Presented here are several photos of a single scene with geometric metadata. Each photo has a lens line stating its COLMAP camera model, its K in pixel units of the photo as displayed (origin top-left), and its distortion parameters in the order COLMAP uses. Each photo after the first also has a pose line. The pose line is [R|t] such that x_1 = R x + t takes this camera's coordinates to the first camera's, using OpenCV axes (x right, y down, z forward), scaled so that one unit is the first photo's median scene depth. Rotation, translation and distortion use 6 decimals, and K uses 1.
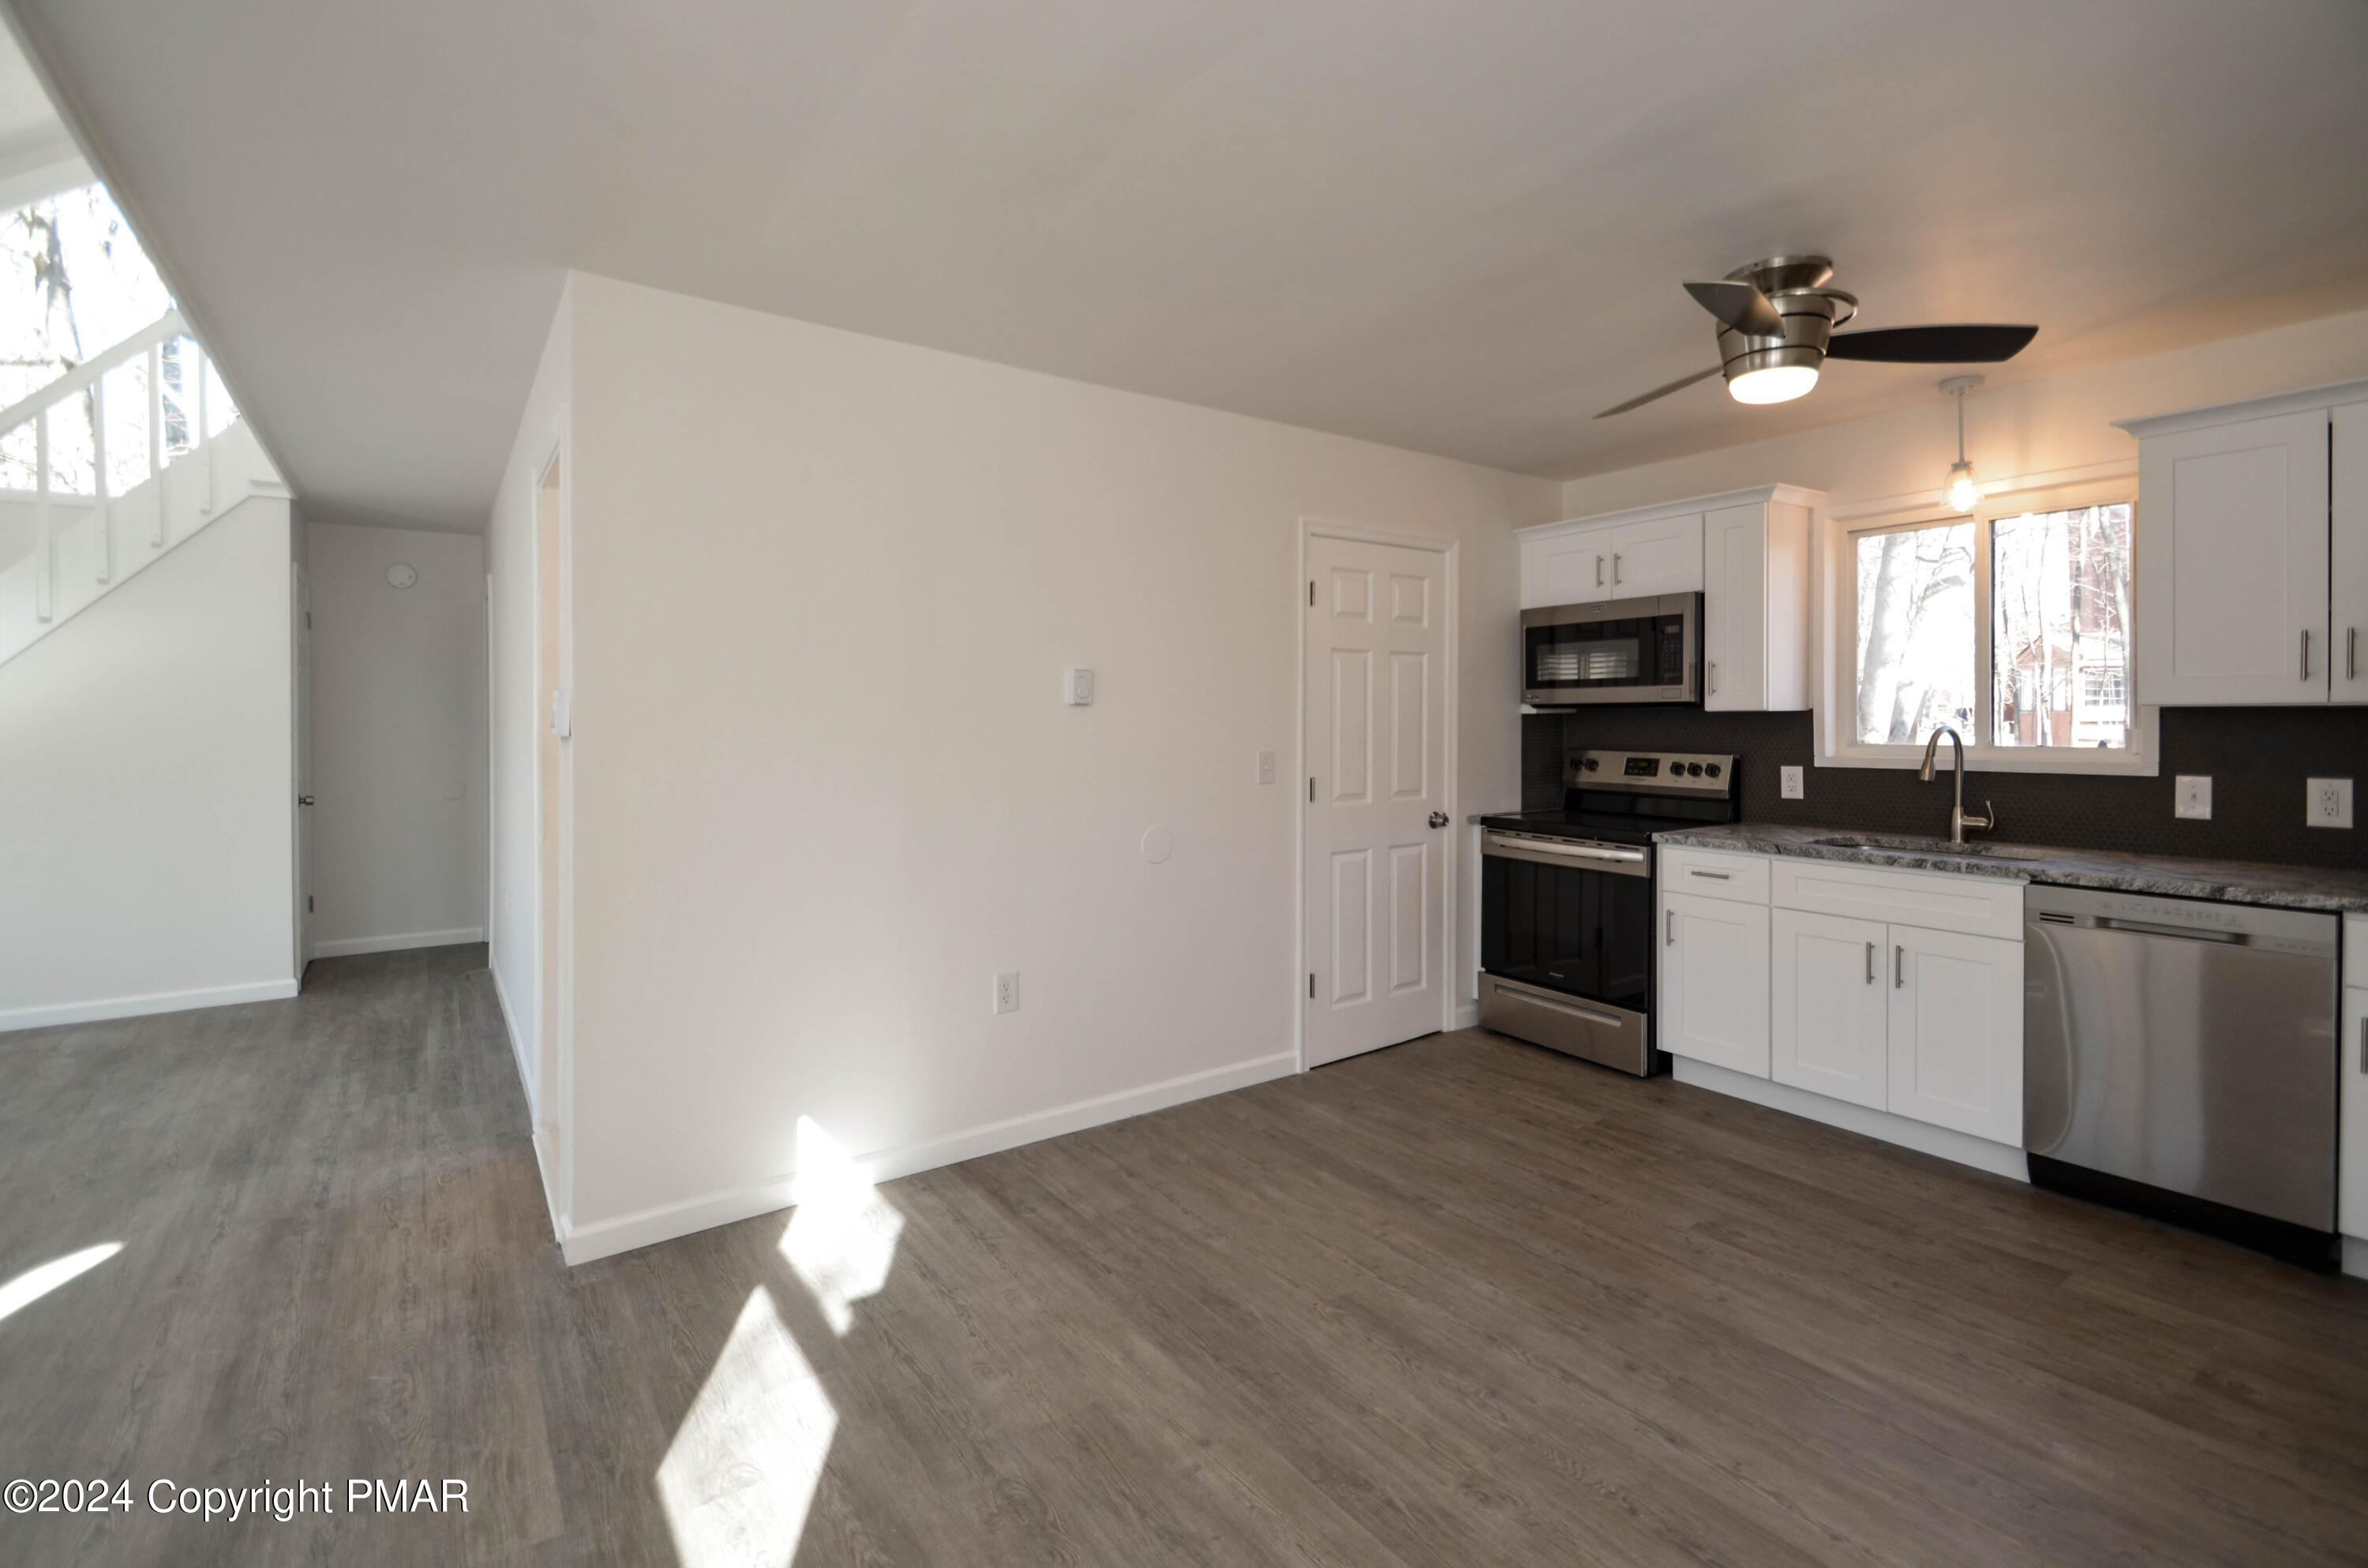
lens RADIAL K [[1042.9, 0, 1179.2], [0, 1042.9, 729.9], [0, 0, 1]] dist [0.029941, -0.020290]
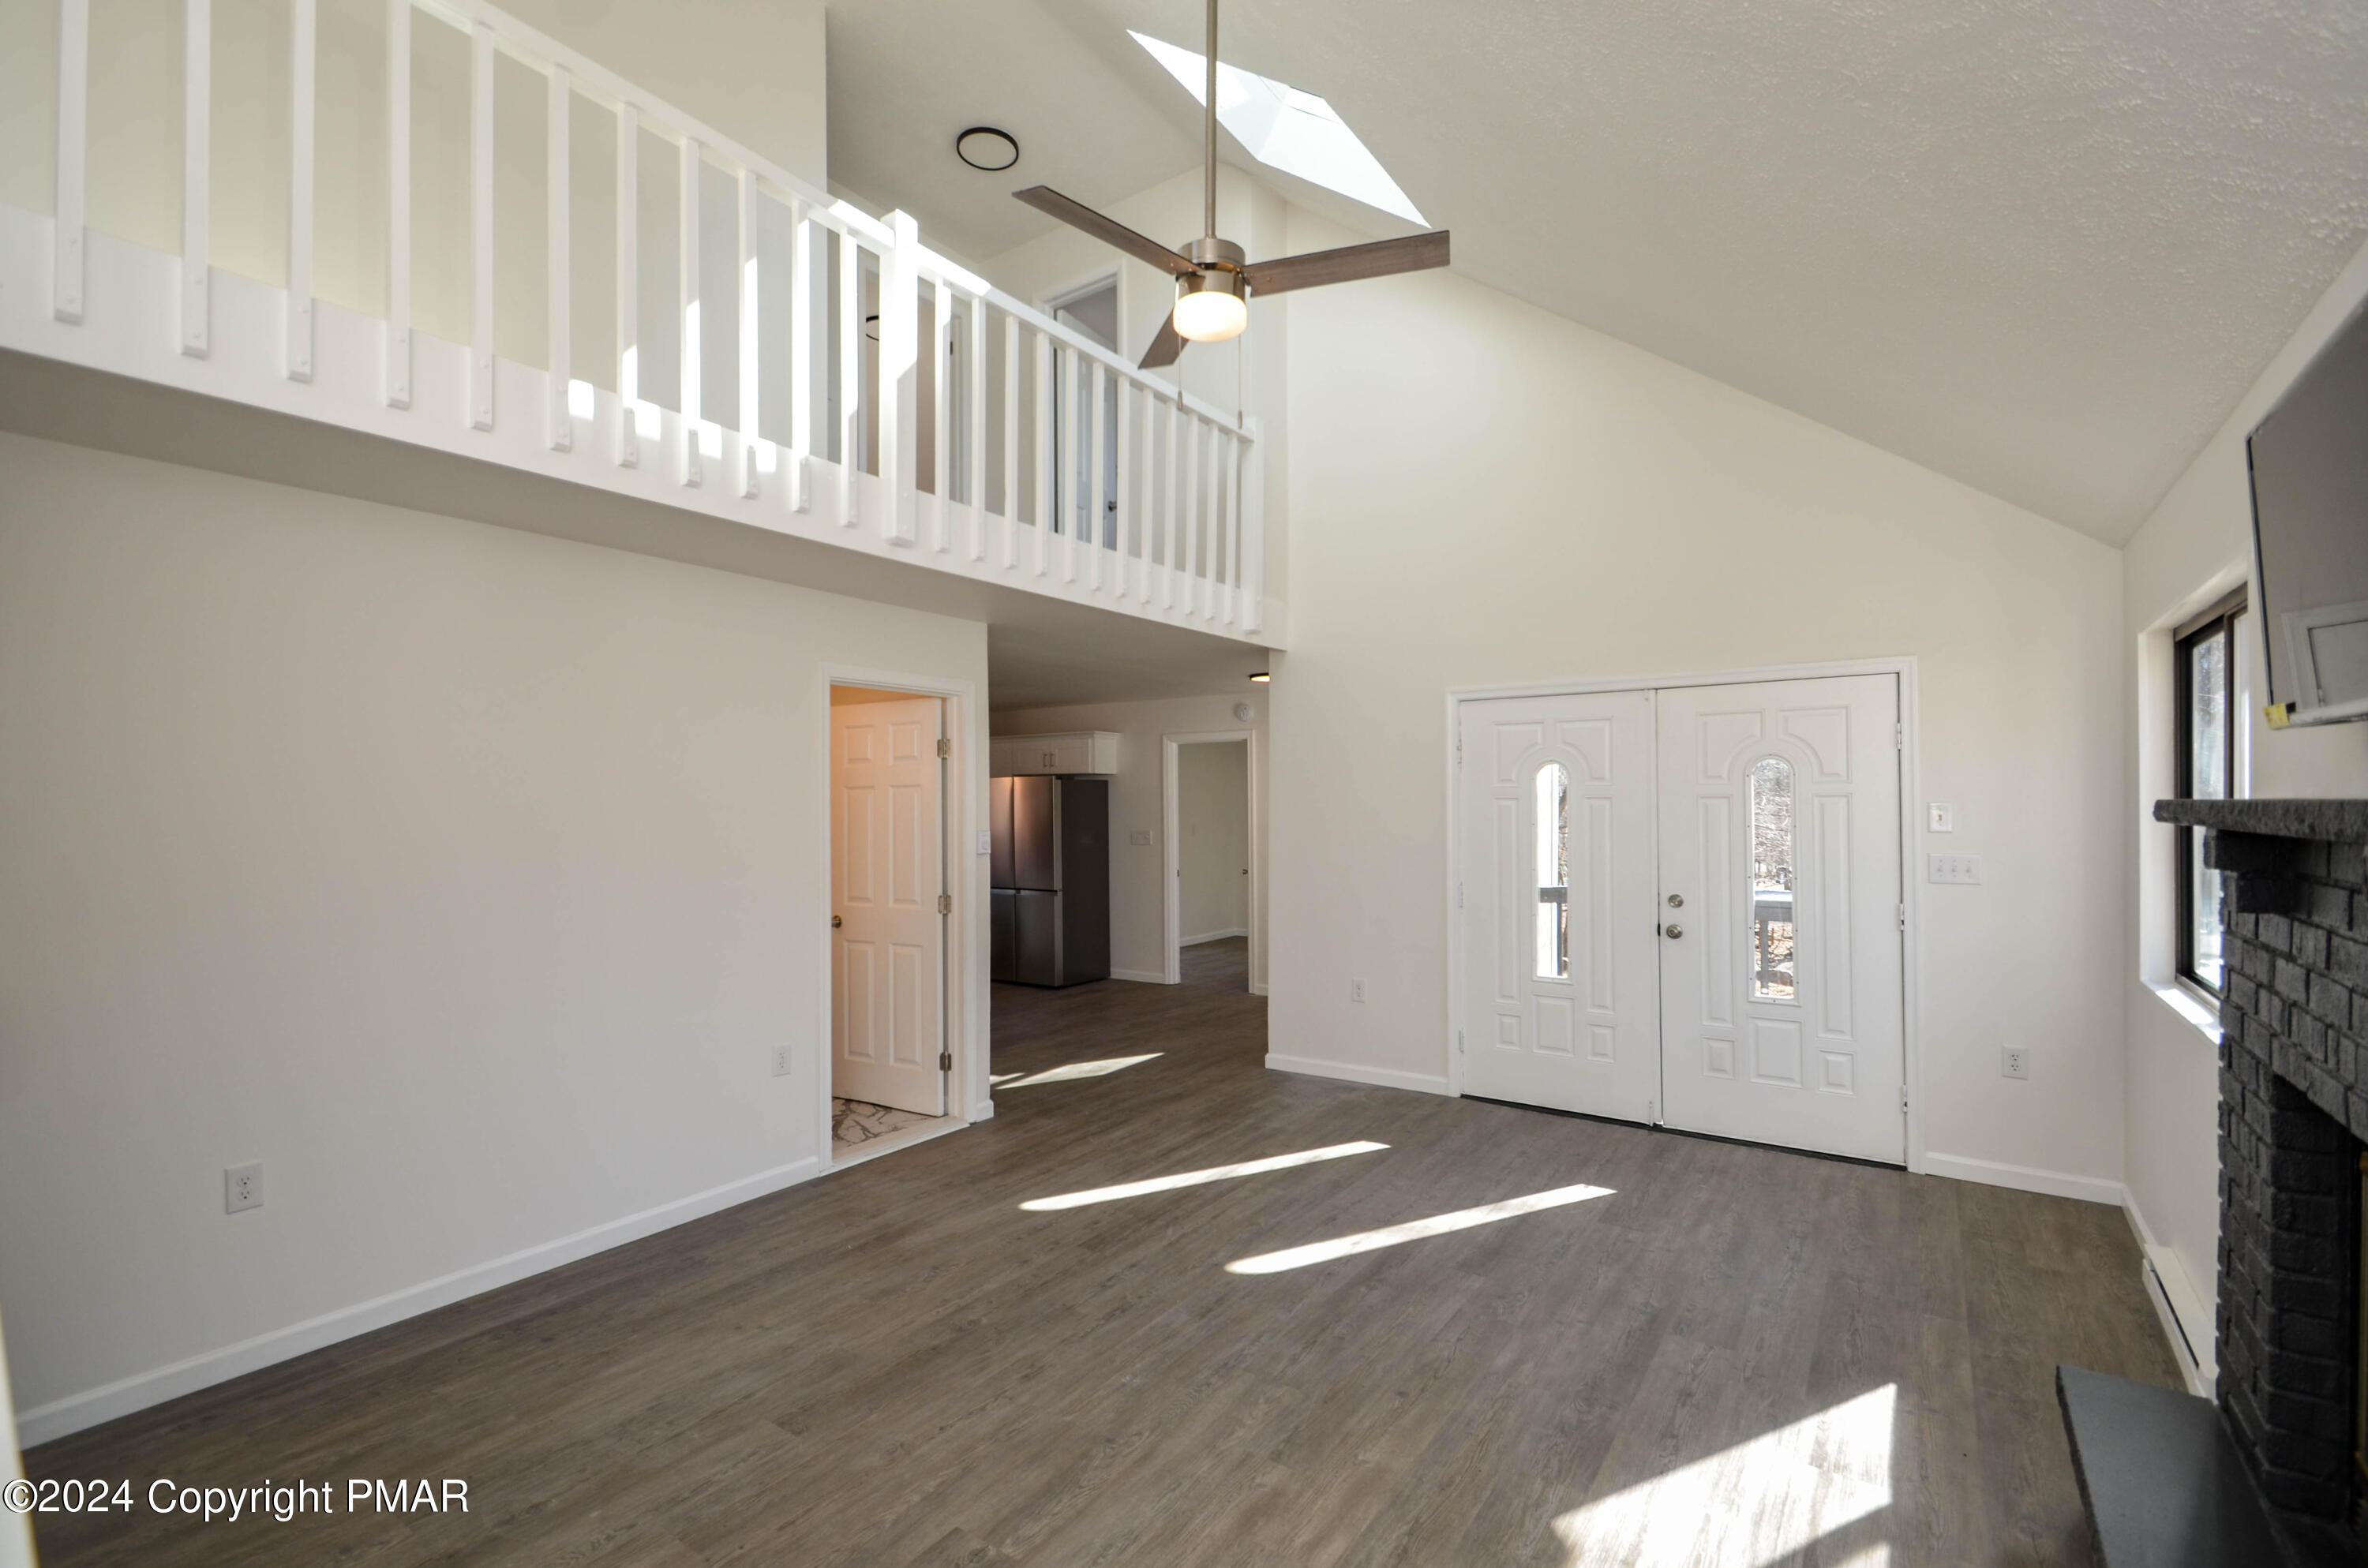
lens RADIAL K [[1047.7, 0, 1184.0], [0, 1047.7, 784.0], [0, 0, 1]] dist [0.020193, -0.015351]
pose [[-0.330129, 0.023272, 0.943649, -2.251034], [0.021685, 0.999619, -0.017067, -0.068654], [-0.943687, 0.014829, -0.330508, 1.134770]]
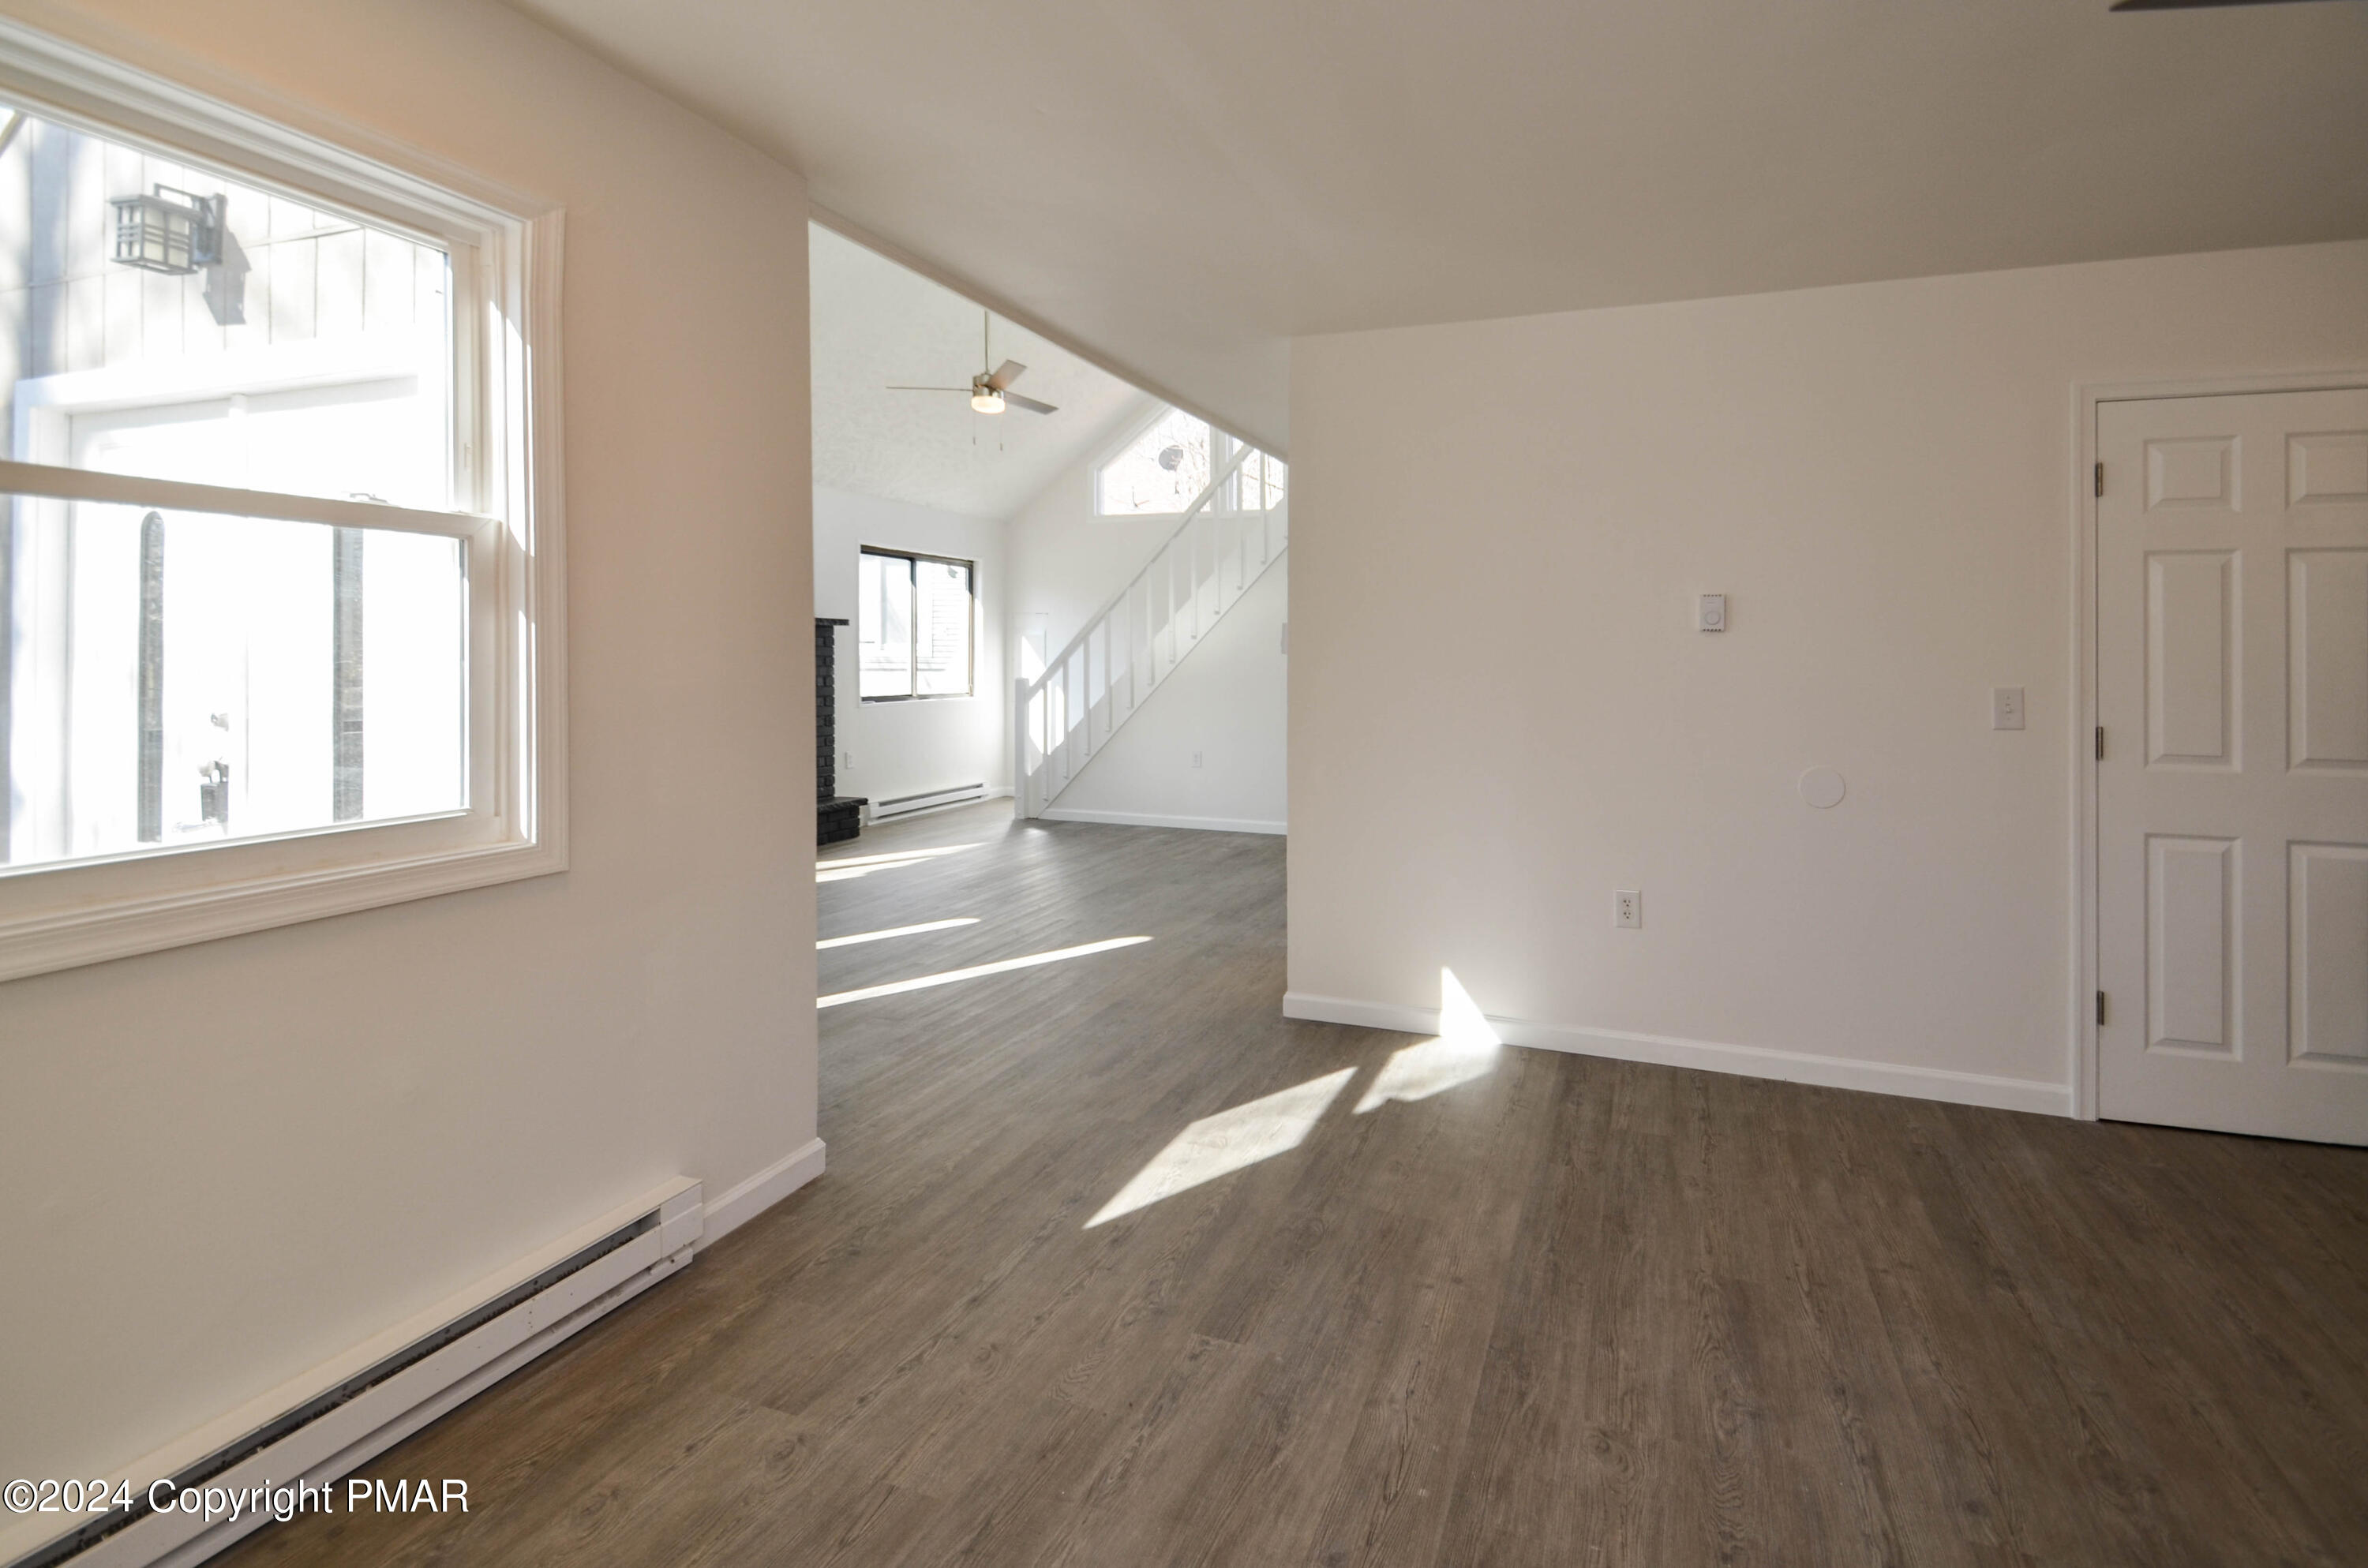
lens RADIAL K [[1064.3, 0, 1274.6], [0, 1064.3, 646.8], [0, 0, 1]] dist [0.019287, -0.016496]
pose [[0.575806, 0.002095, -0.817584, 0.548386], [-0.017899, 0.999789, -0.010044, 0.009401], [0.817390, 0.020418, 0.575722, 0.108781]]
